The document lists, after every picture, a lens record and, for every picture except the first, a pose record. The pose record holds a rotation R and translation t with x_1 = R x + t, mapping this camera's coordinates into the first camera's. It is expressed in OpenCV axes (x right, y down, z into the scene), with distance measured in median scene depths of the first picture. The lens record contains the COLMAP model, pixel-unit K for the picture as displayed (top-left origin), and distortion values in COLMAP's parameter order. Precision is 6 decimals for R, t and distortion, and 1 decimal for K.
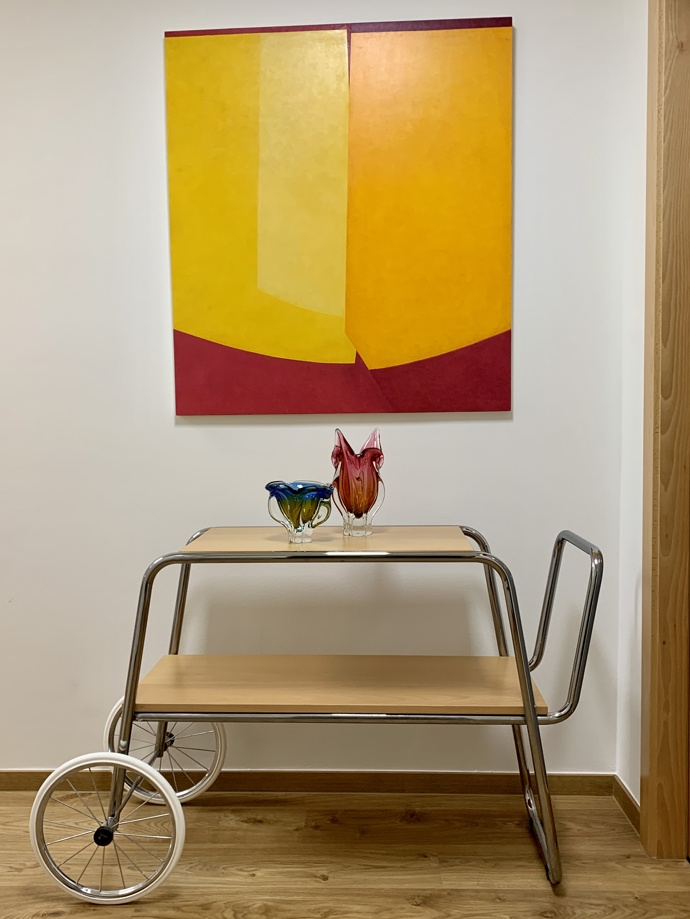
lens RADIAL K [[881.1, 0, 342.2], [0, 881.1, 462.2], [0, 0, 1]] dist [0.008281, 0.000000]
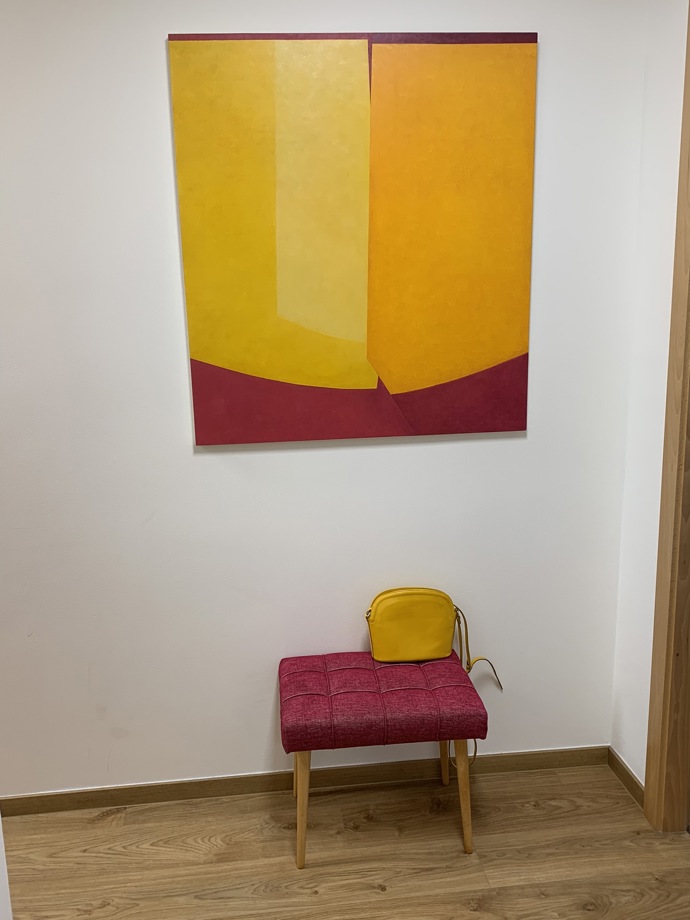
lens RADIAL K [[861.9, 0, 347.6], [0, 861.9, 456.9], [0, 0, 1]] dist [0.006176, 0.000000]
pose [[0.987740, -0.044786, 0.149548, -0.173697], [0.021933, 0.988275, 0.151104, -0.190073], [-0.154562, -0.145971, 0.977140, 0.038308]]
